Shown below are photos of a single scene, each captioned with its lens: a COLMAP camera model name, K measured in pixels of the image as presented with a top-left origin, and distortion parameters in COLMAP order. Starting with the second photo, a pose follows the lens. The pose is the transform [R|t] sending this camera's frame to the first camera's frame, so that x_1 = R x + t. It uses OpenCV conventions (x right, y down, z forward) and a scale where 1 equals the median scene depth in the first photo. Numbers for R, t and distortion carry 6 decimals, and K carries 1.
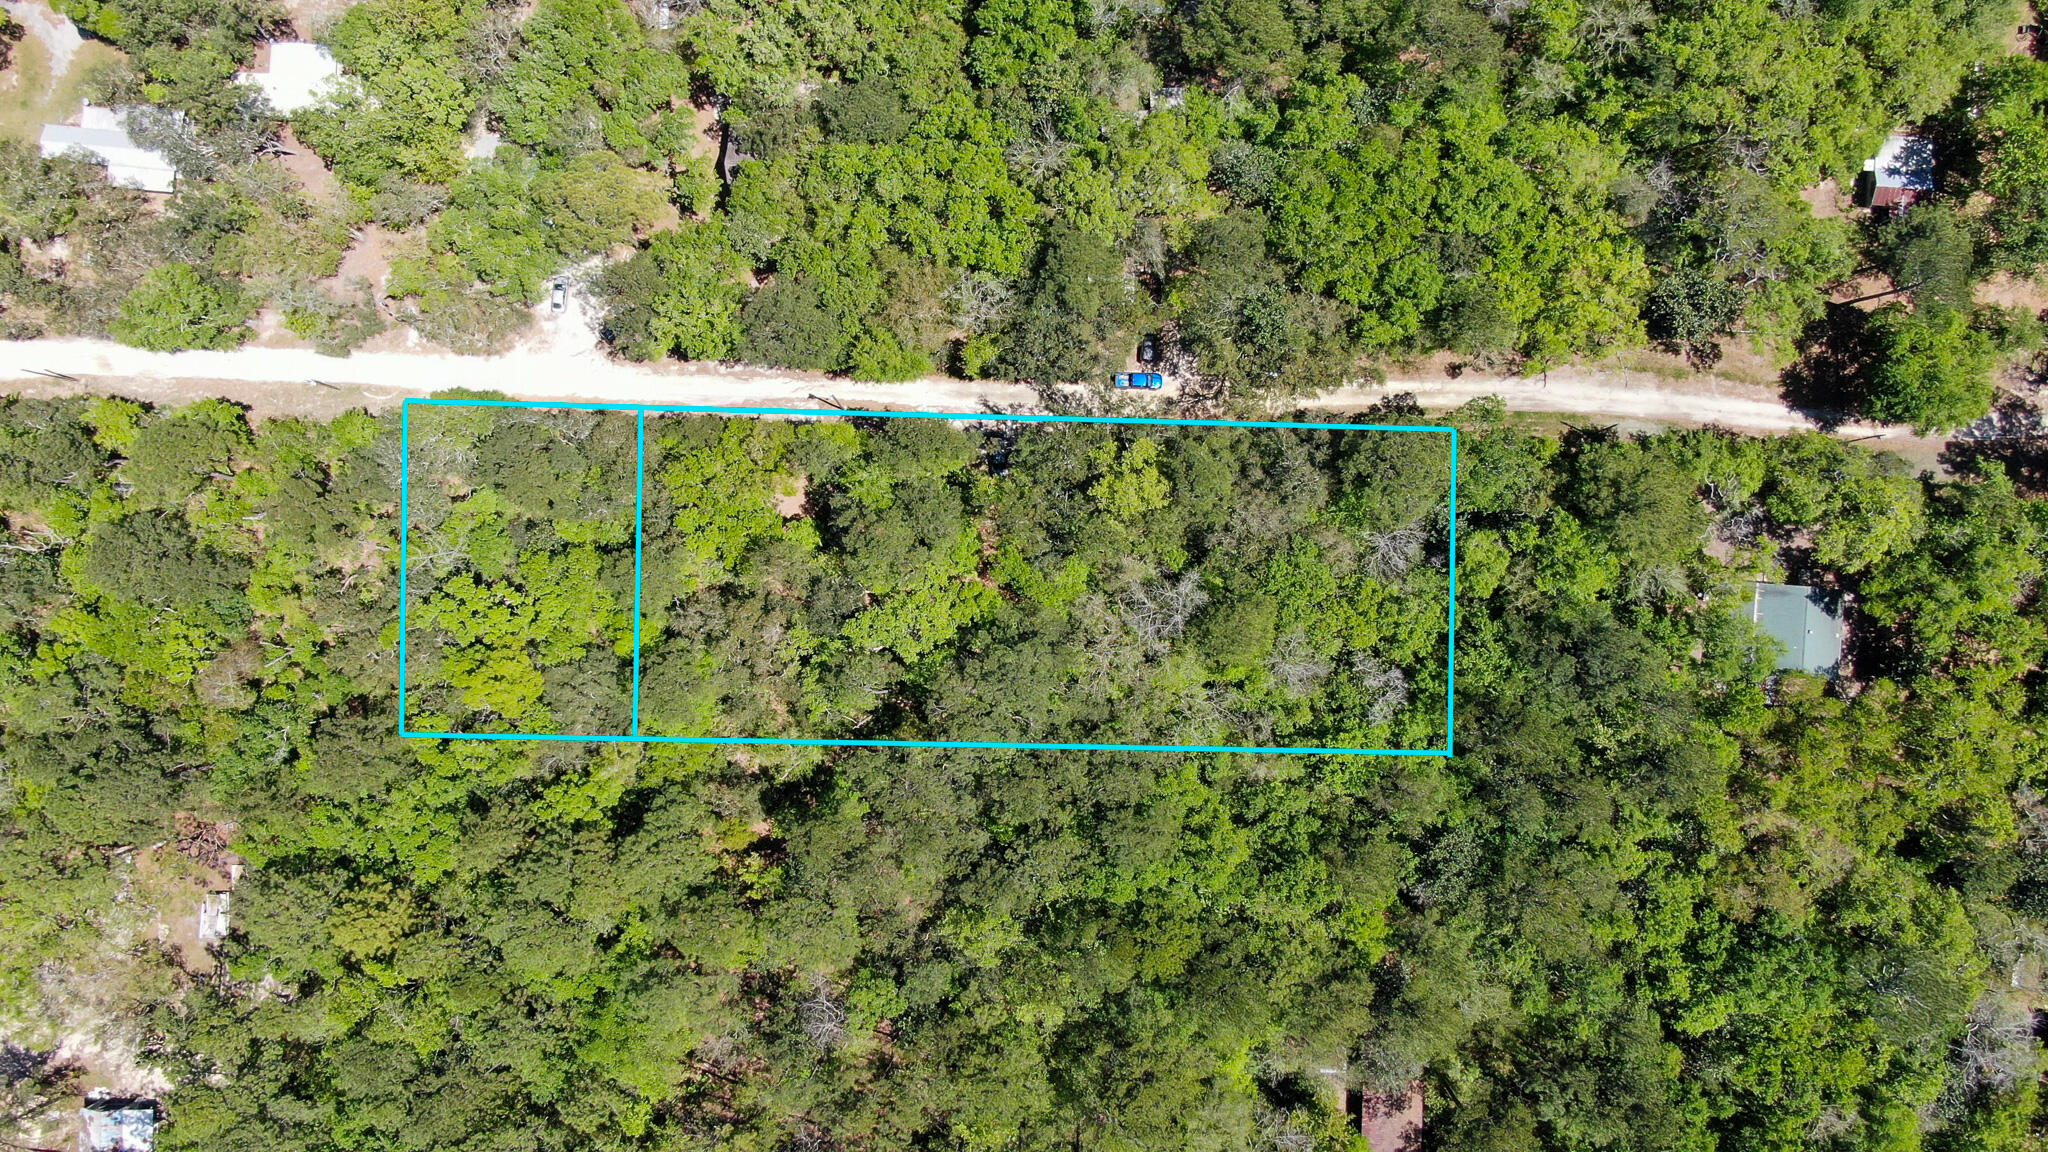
lens RADIAL K [[1452.1, 0, 1023.3], [0, 1452.1, 578.5], [0, 0, 1]] dist [-0.013711, 0.005581]
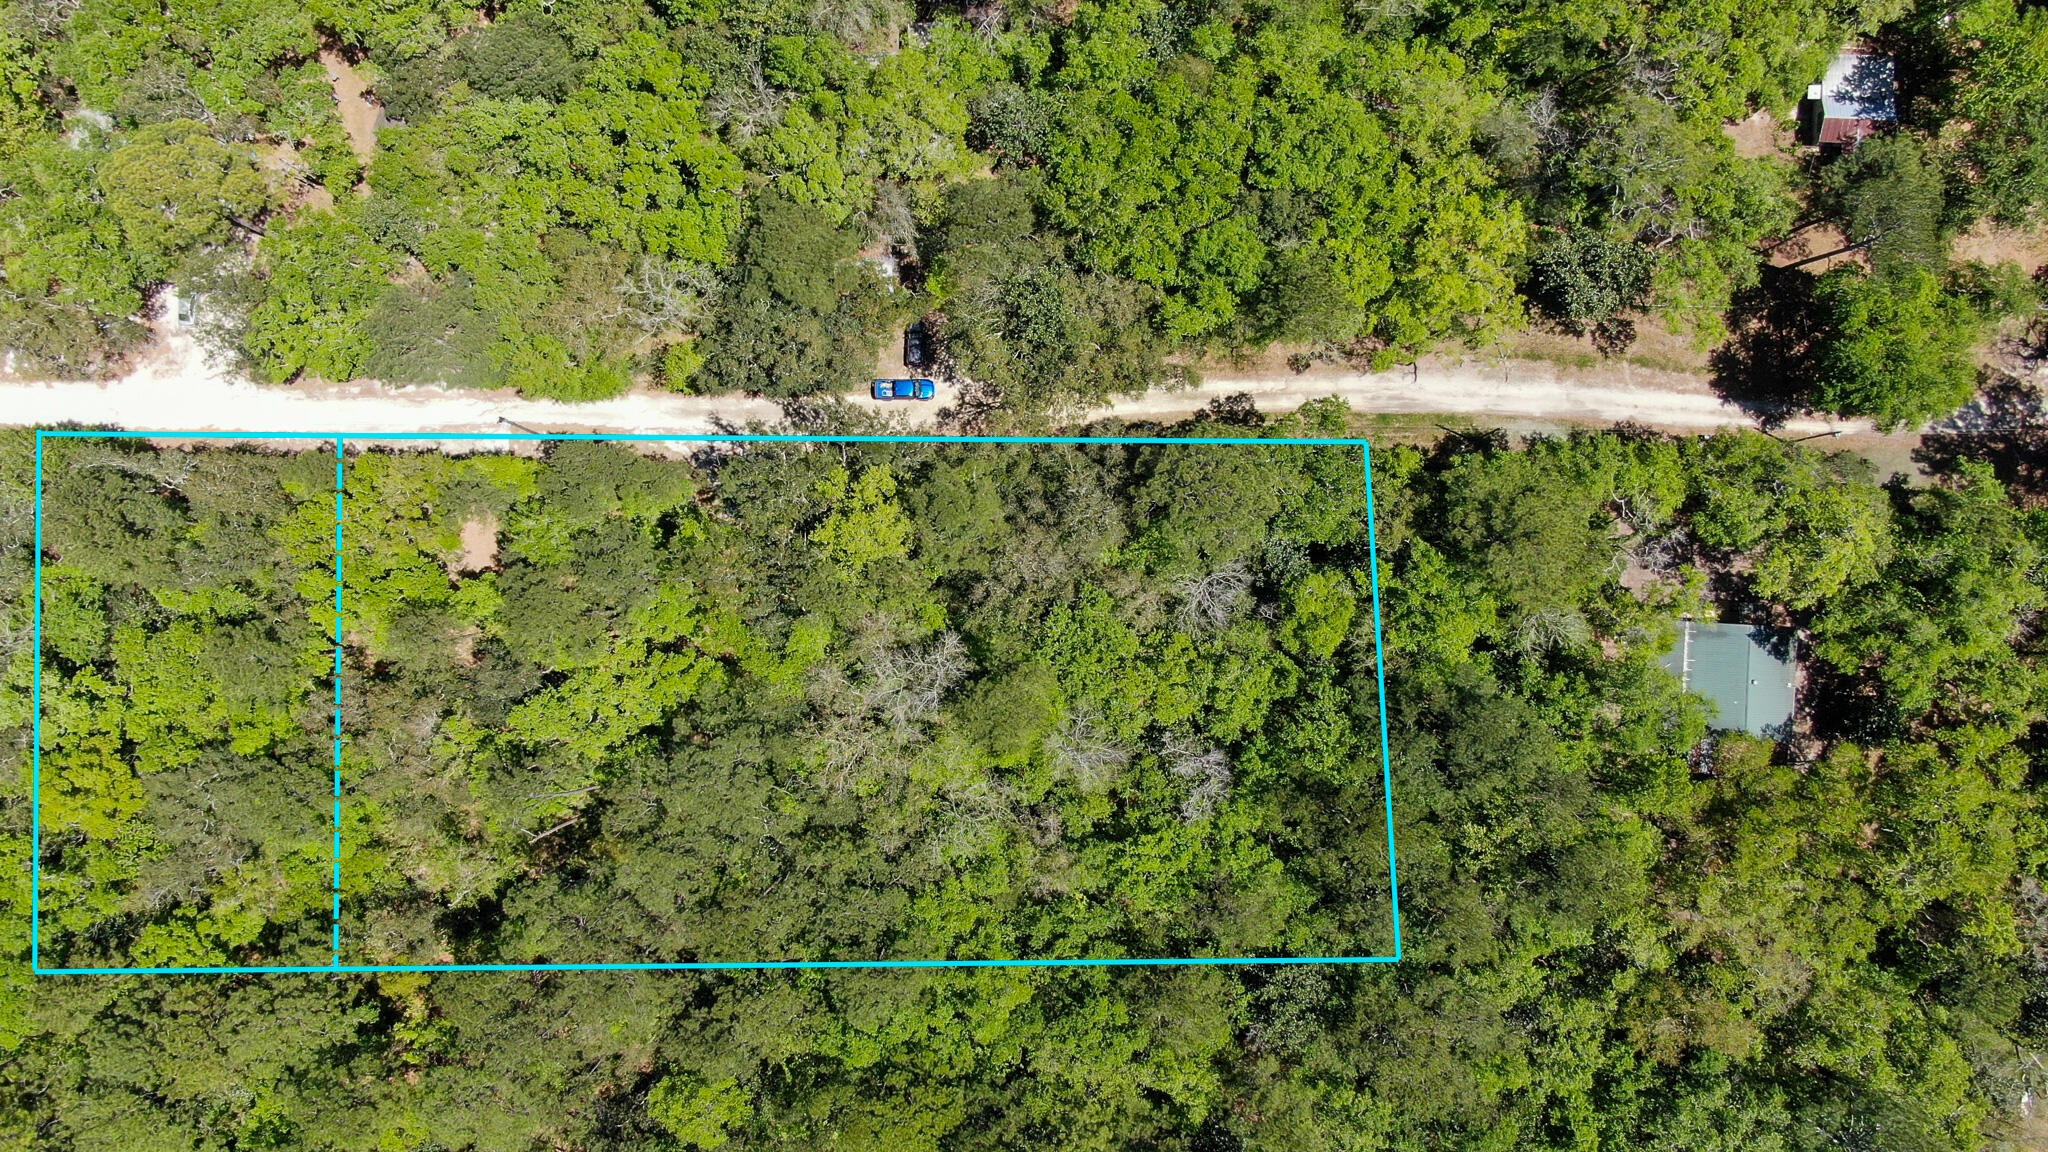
lens RADIAL K [[1452.1, 0, 1025.0], [0, 1452.1, 573.7], [0, 0, 1]] dist [-0.013711, 0.005581]
pose [[0.999570, -0.027397, -0.010425, 0.162848], [0.027416, 0.999623, 0.001759, -0.036363], [0.010373, -0.002044, 0.999944, 0.213724]]
